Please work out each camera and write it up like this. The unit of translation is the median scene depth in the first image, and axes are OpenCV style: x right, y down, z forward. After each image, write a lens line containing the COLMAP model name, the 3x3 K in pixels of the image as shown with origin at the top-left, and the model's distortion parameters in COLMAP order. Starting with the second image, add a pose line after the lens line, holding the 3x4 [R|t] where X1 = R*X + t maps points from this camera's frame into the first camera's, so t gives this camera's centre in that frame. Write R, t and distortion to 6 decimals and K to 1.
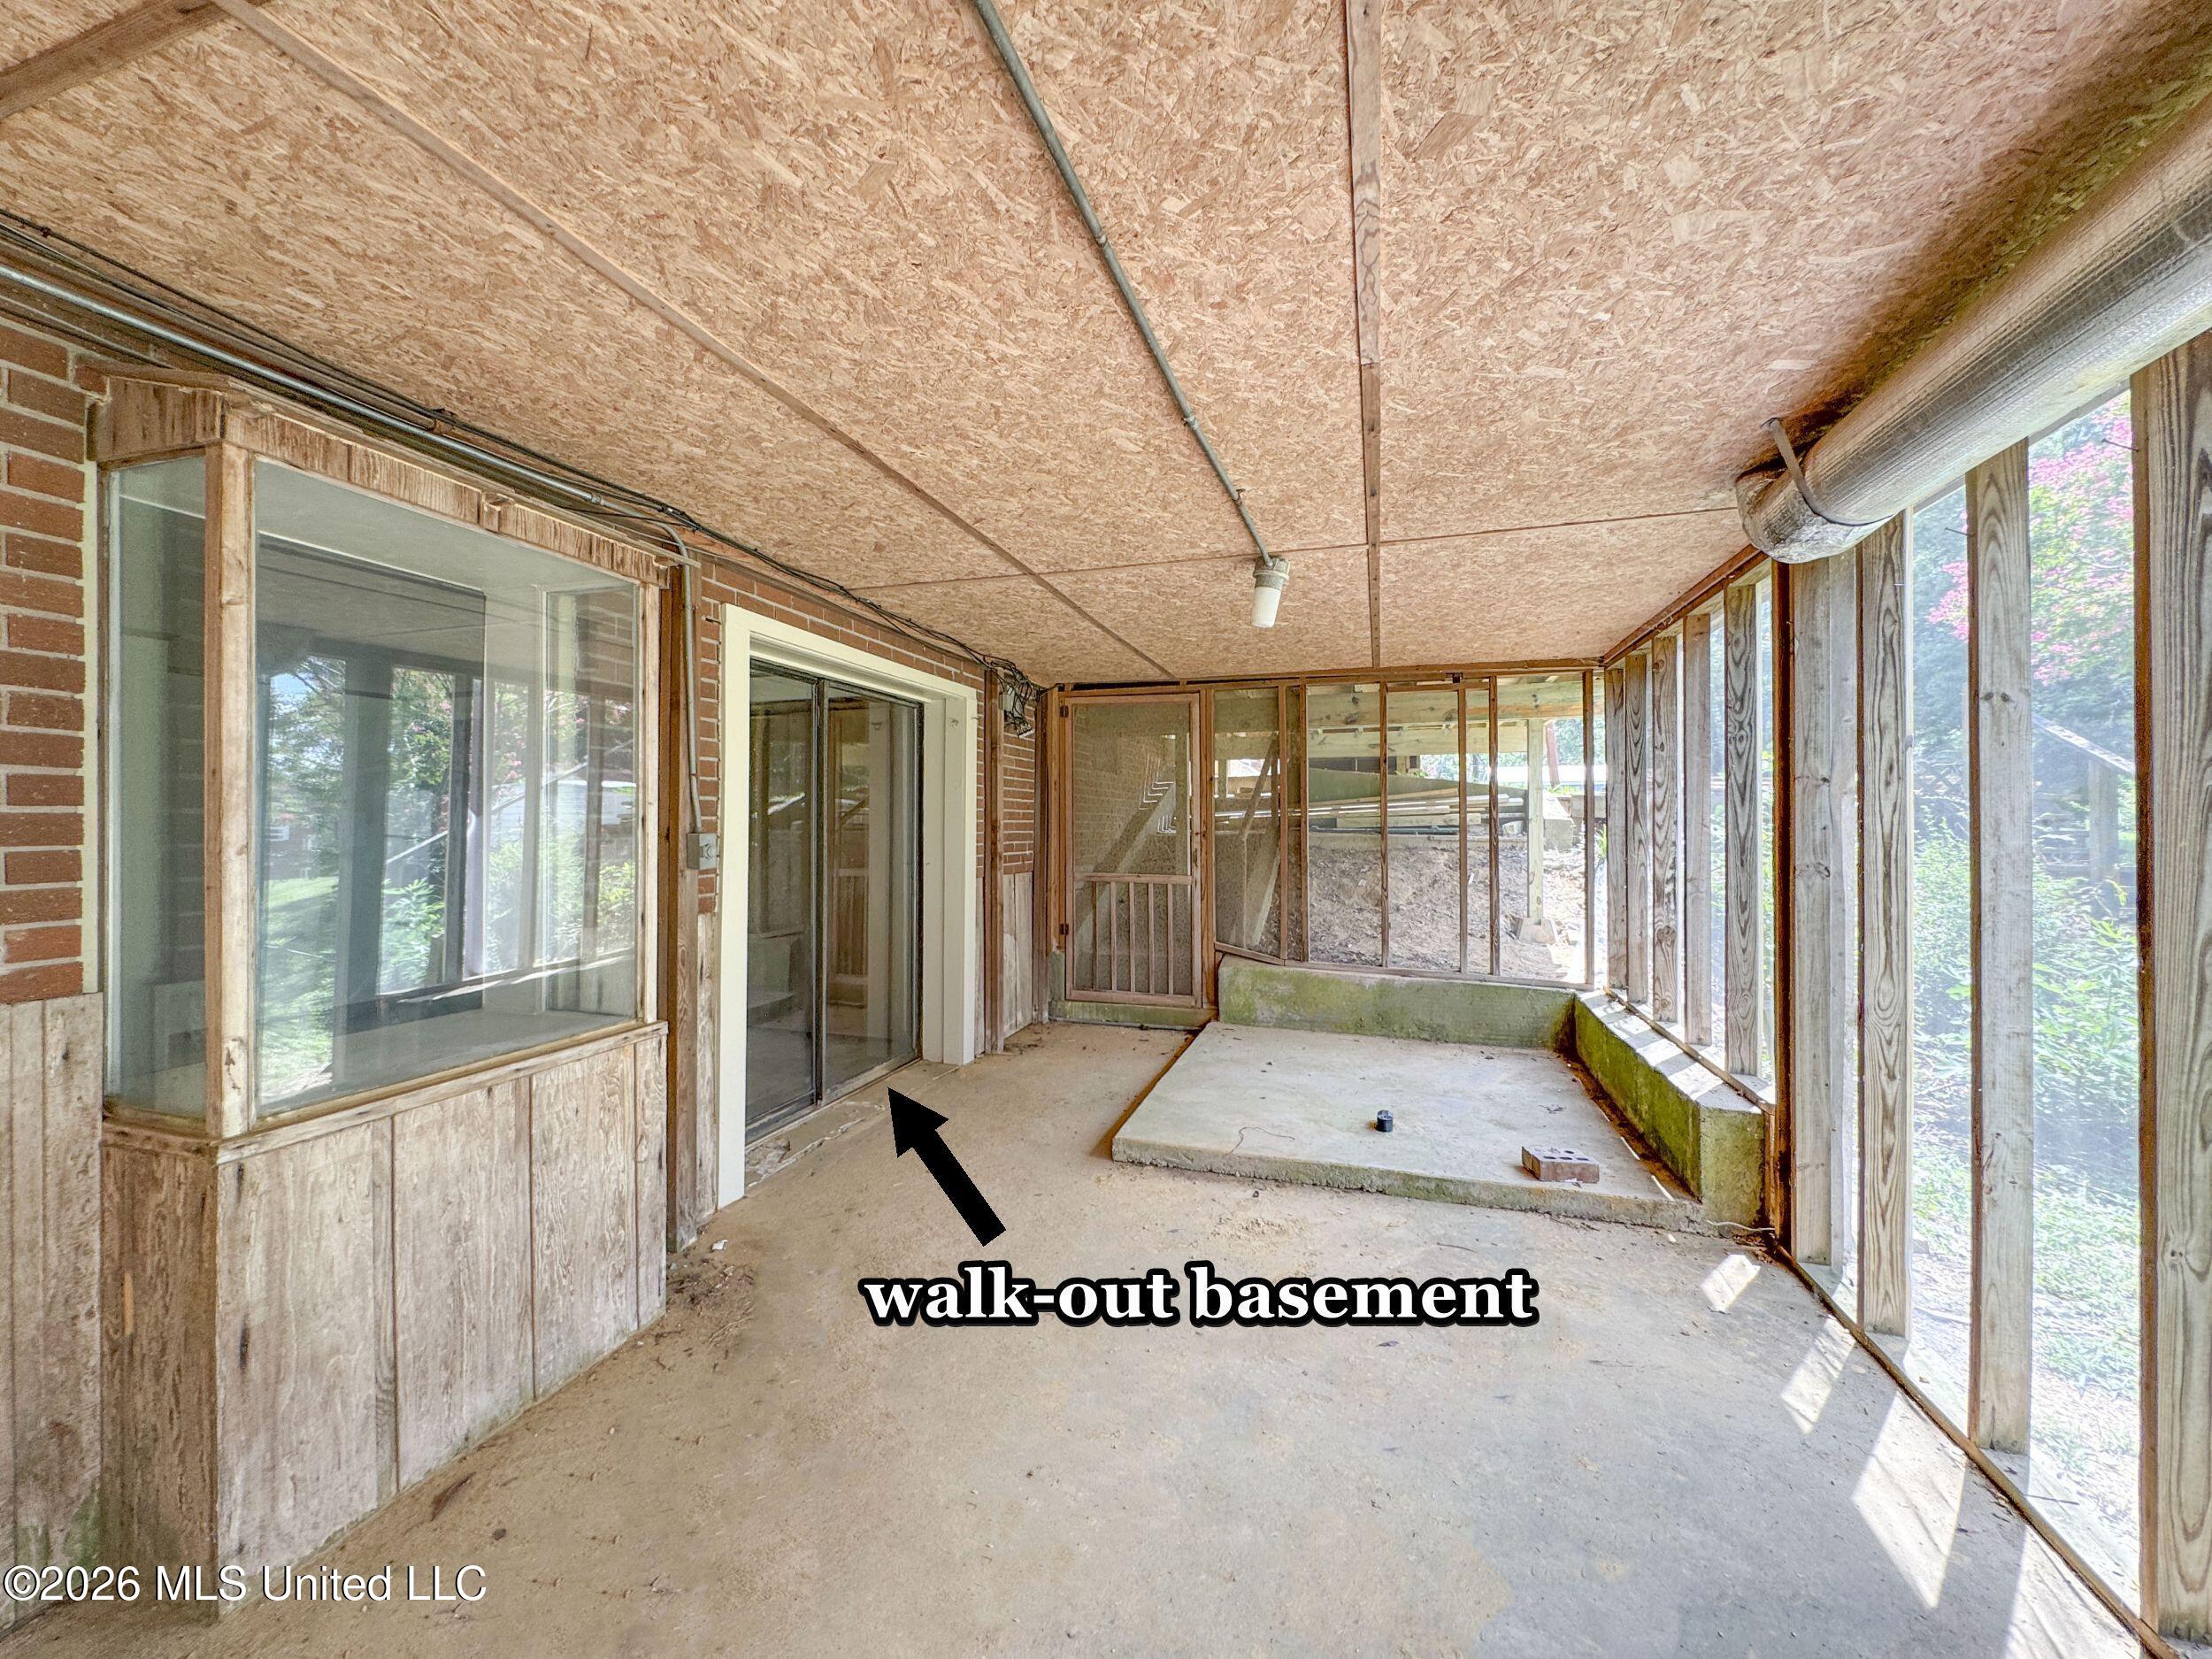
lens RADIAL K [[882.3, 0, 1103.4], [0, 882.3, 825.6], [0, 0, 1]] dist [-0.005925, 0.000755]
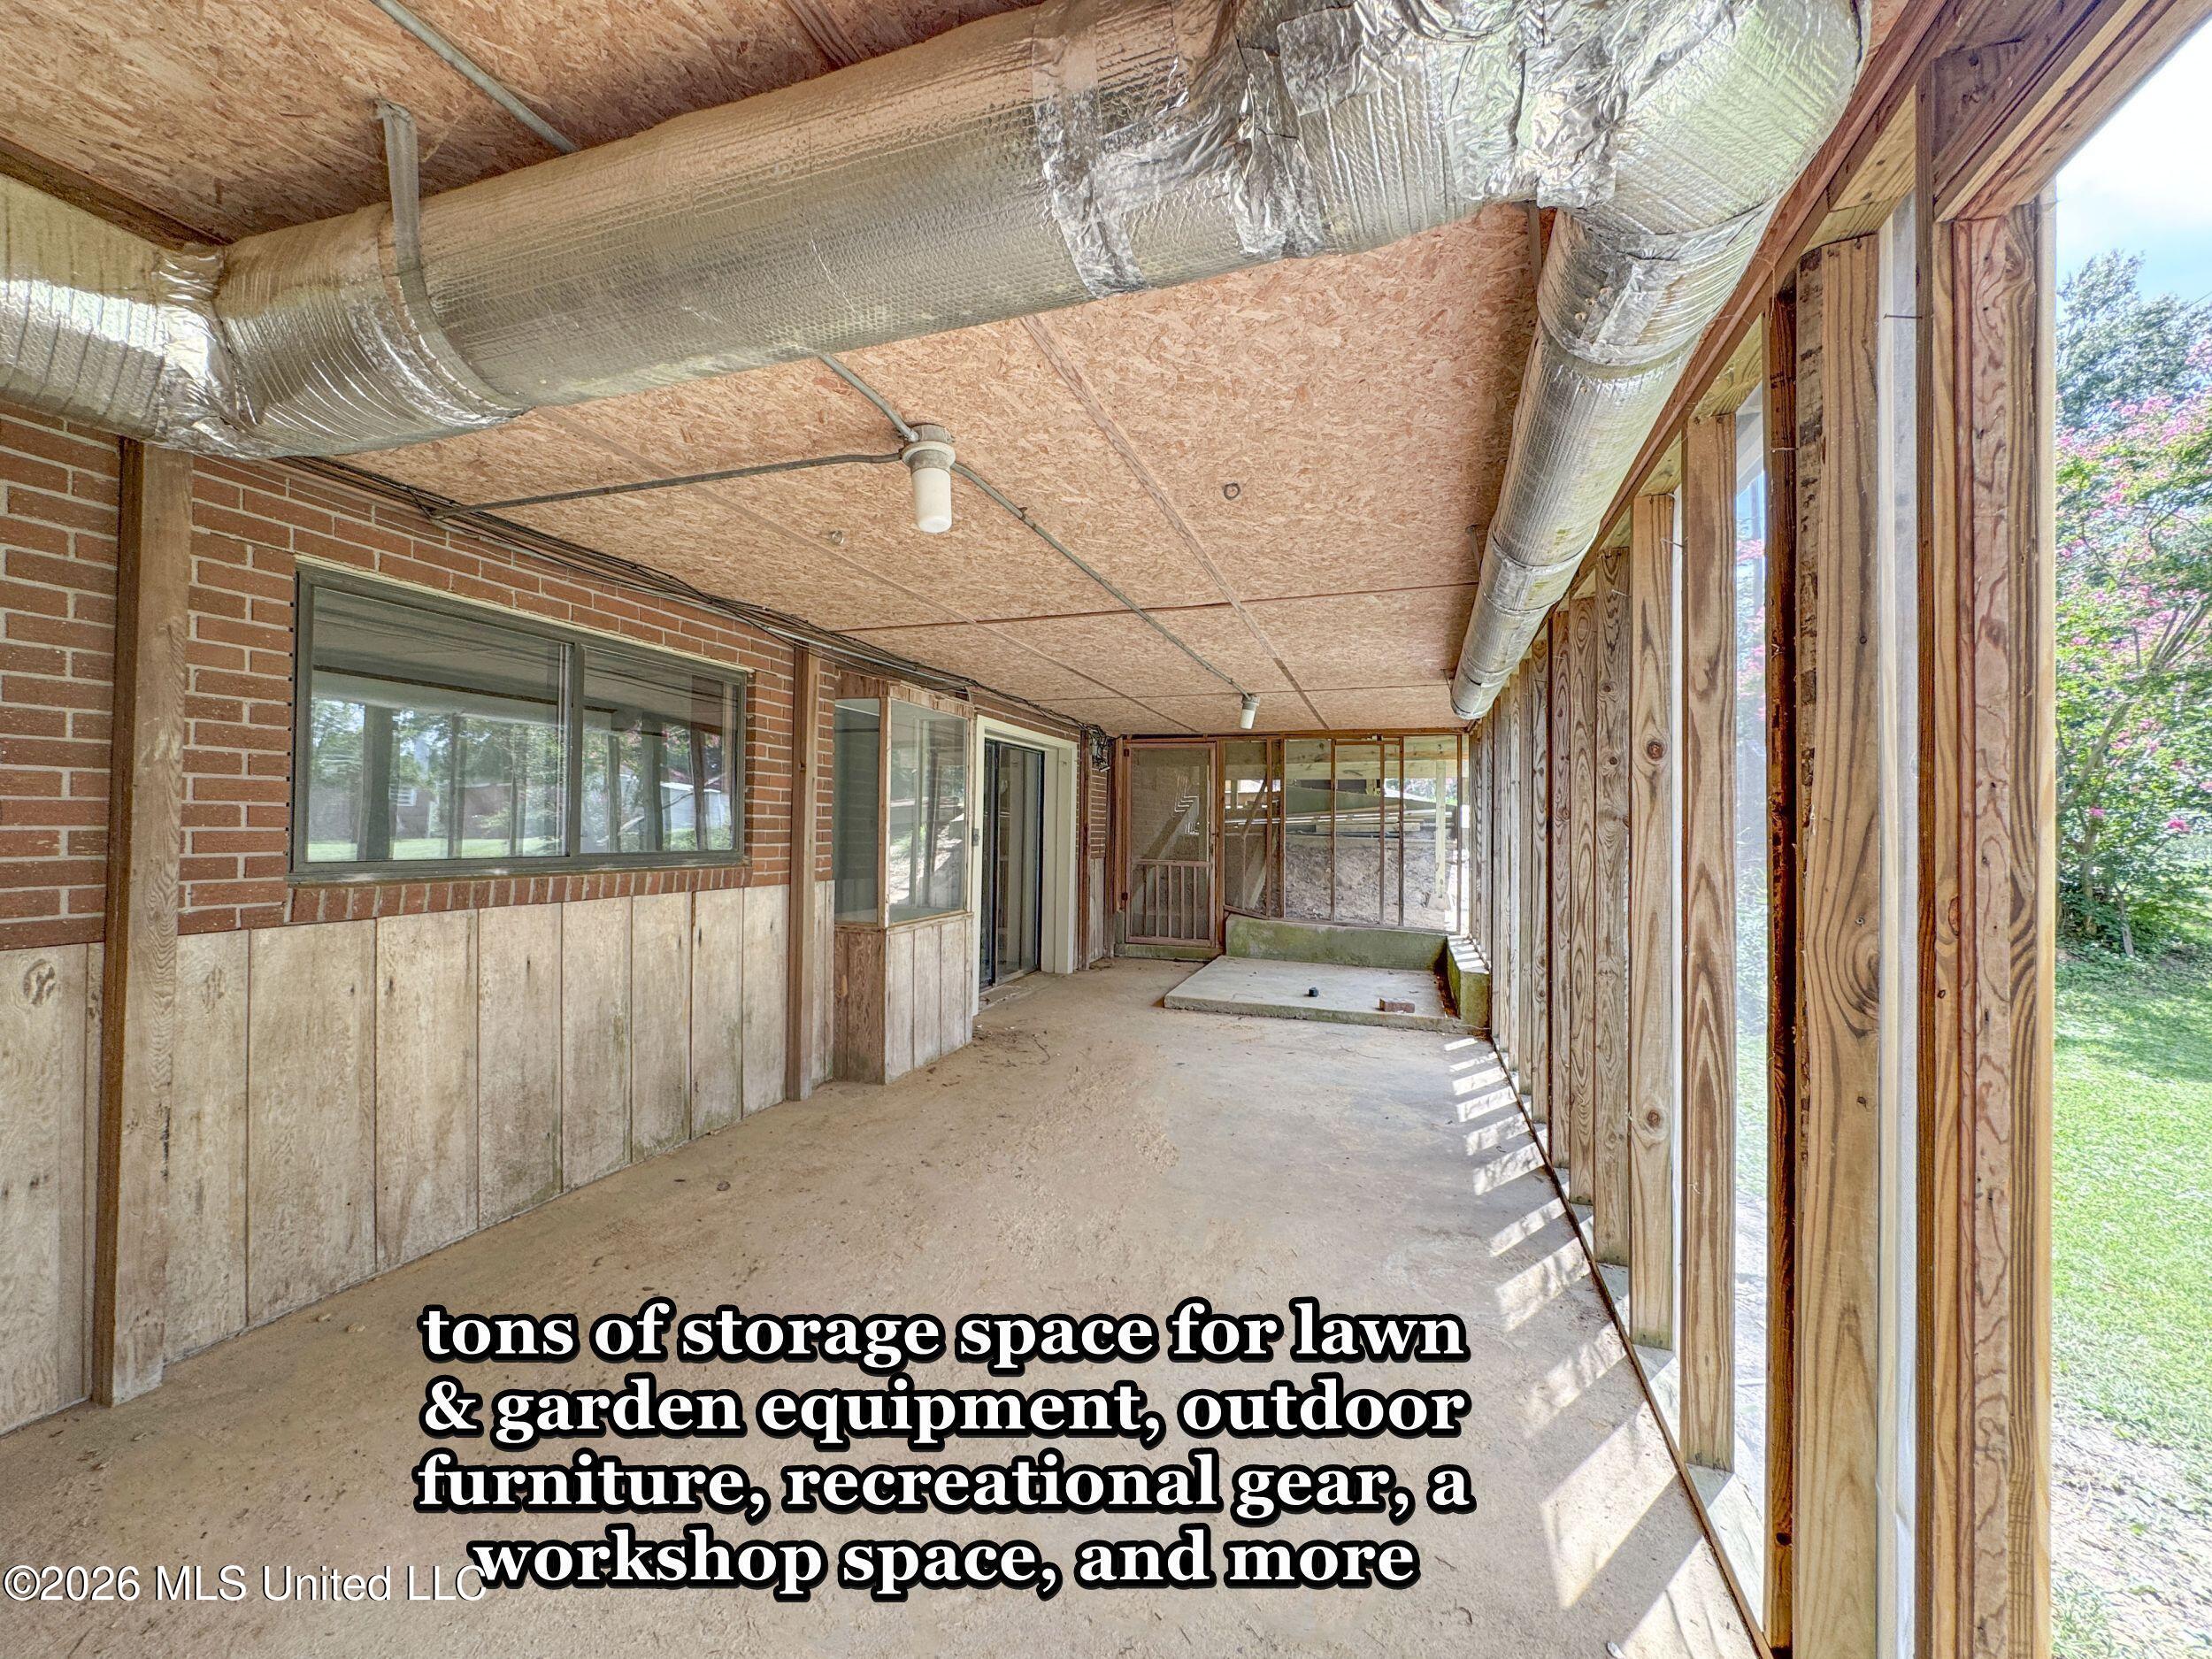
lens RADIAL K [[882.3, 0, 1106.9], [0, 882.3, 825.0], [0, 0, 1]] dist [-0.005925, 0.000755]
pose [[0.999783, 0.011632, -0.017290, -0.053980], [-0.011719, 0.999919, -0.004933, 0.003035], [0.017231, 0.005135, 0.999838, -0.562343]]
